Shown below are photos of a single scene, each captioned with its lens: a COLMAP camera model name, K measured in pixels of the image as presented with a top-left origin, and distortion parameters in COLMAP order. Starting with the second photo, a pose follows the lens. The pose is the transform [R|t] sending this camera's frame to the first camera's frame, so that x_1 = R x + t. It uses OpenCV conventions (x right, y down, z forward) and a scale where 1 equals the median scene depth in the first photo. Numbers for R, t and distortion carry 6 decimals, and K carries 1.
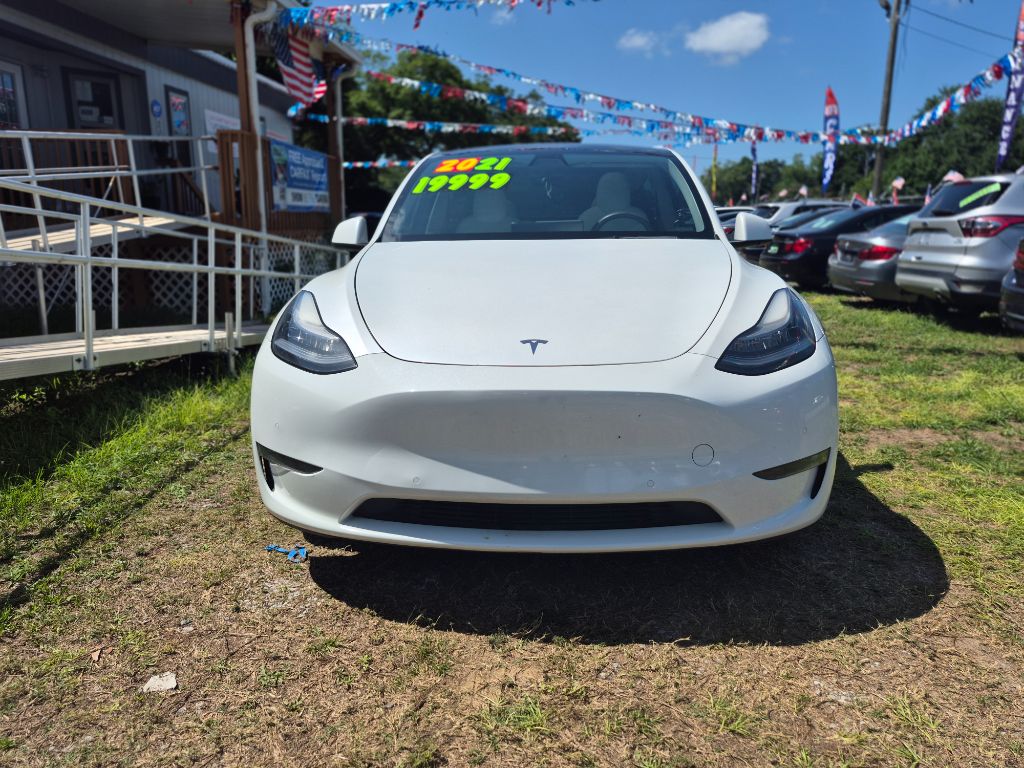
lens RADIAL K [[727.7, 0, 527.4], [0, 727.7, 380.2], [0, 0, 1]] dist [0.032375, -0.030509]
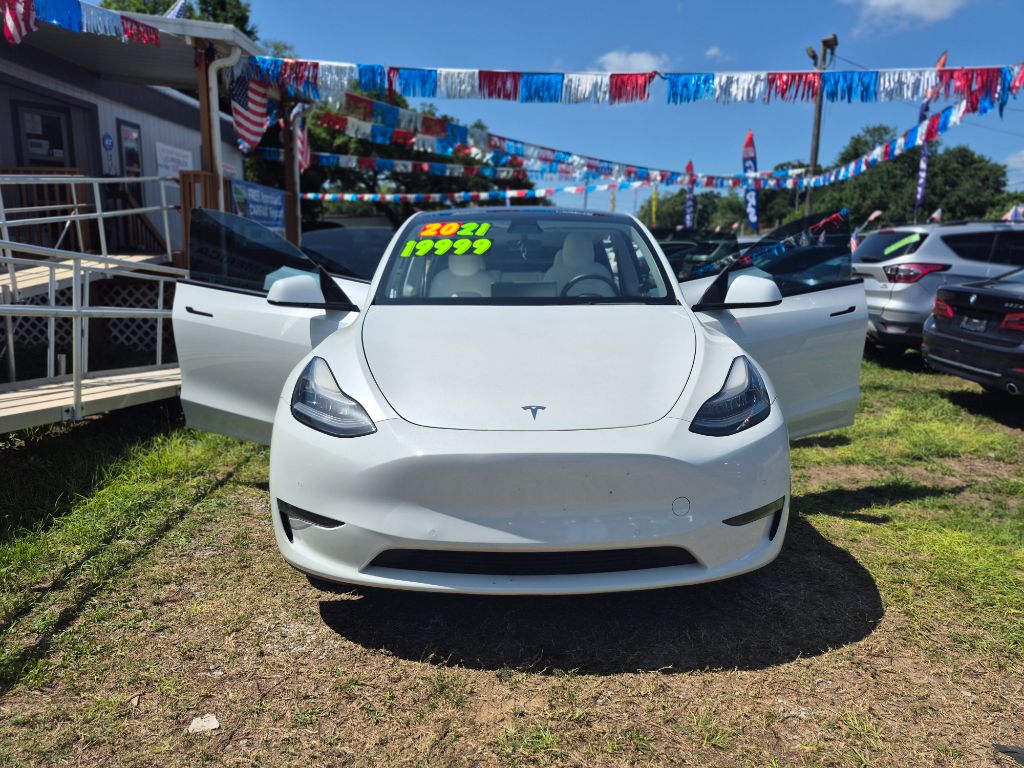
lens RADIAL K [[727.7, 0, 529.1], [0, 727.7, 378.2], [0, 0, 1]] dist [0.032375, -0.030509]
pose [[0.996978, -0.003775, 0.077589, -0.064407], [0.006641, 0.999304, -0.036711, -0.043375], [-0.077396, 0.037115, 0.996309, -0.107034]]
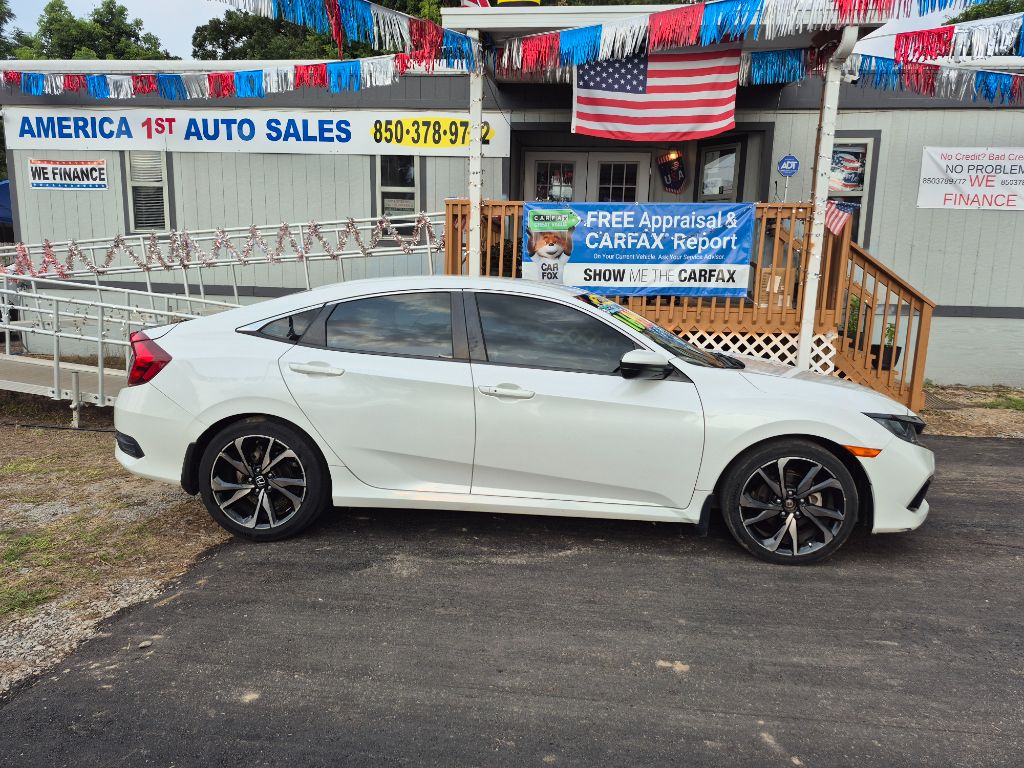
lens RADIAL K [[727.7, 0, 502.8], [0, 727.7, 389.2], [0, 0, 1]] dist [0.032375, -0.030509]
pose [[-0.053554, 0.141497, -0.988489, 1.431198], [-0.237365, 0.959732, 0.150241, -0.815222], [0.969943, 0.242679, -0.017811, 3.411315]]
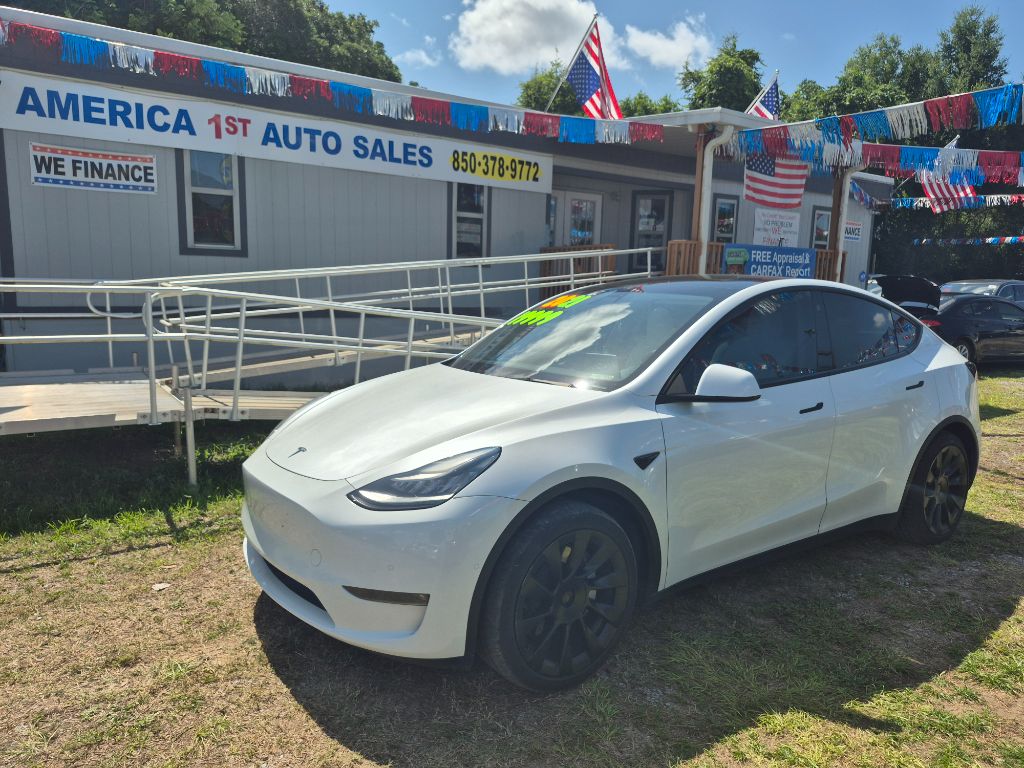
lens RADIAL K [[727.7, 0, 513.4], [0, 727.7, 383.4], [0, 0, 1]] dist [0.032375, -0.030509]
pose [[0.632360, 0.105528, -0.767454, 1.021719], [-0.175094, 0.984512, -0.008898, -0.181390], [0.754628, 0.140003, 0.641043, 0.270942]]
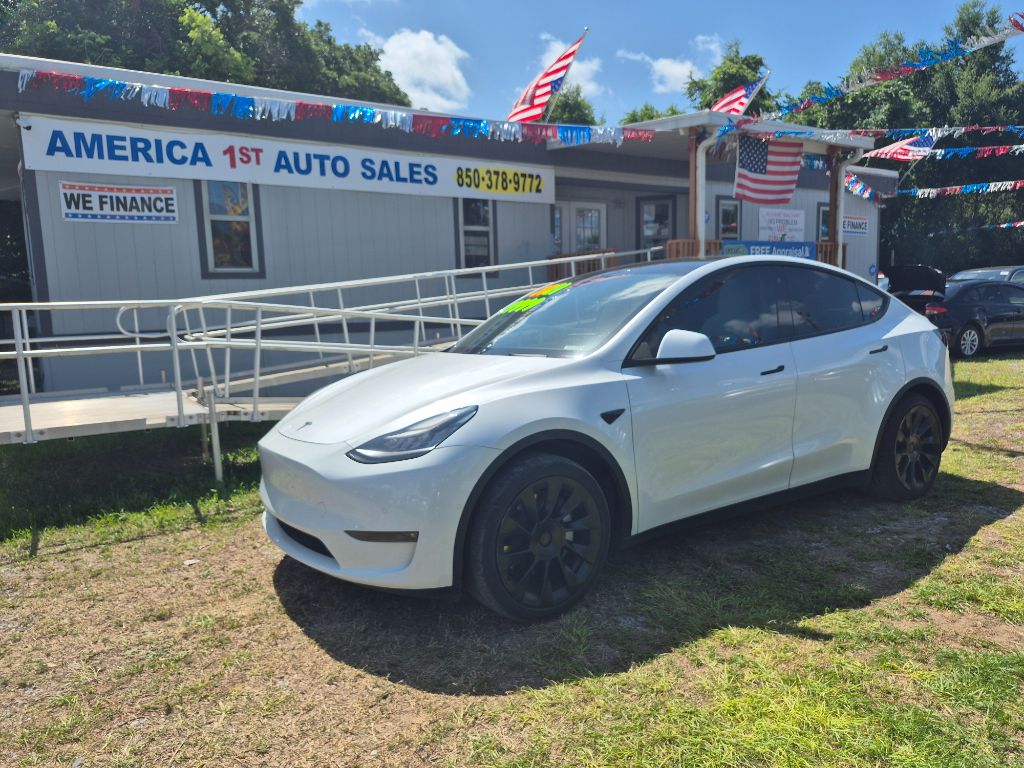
lens RADIAL K [[727.7, 0, 516.1], [0, 727.7, 386.6], [0, 0, 1]] dist [0.032375, -0.030509]
pose [[0.611867, 0.058351, -0.788805, 1.172169], [-0.126845, 0.991607, -0.025039, -0.114805], [0.780723, 0.115377, 0.614133, 0.257385]]
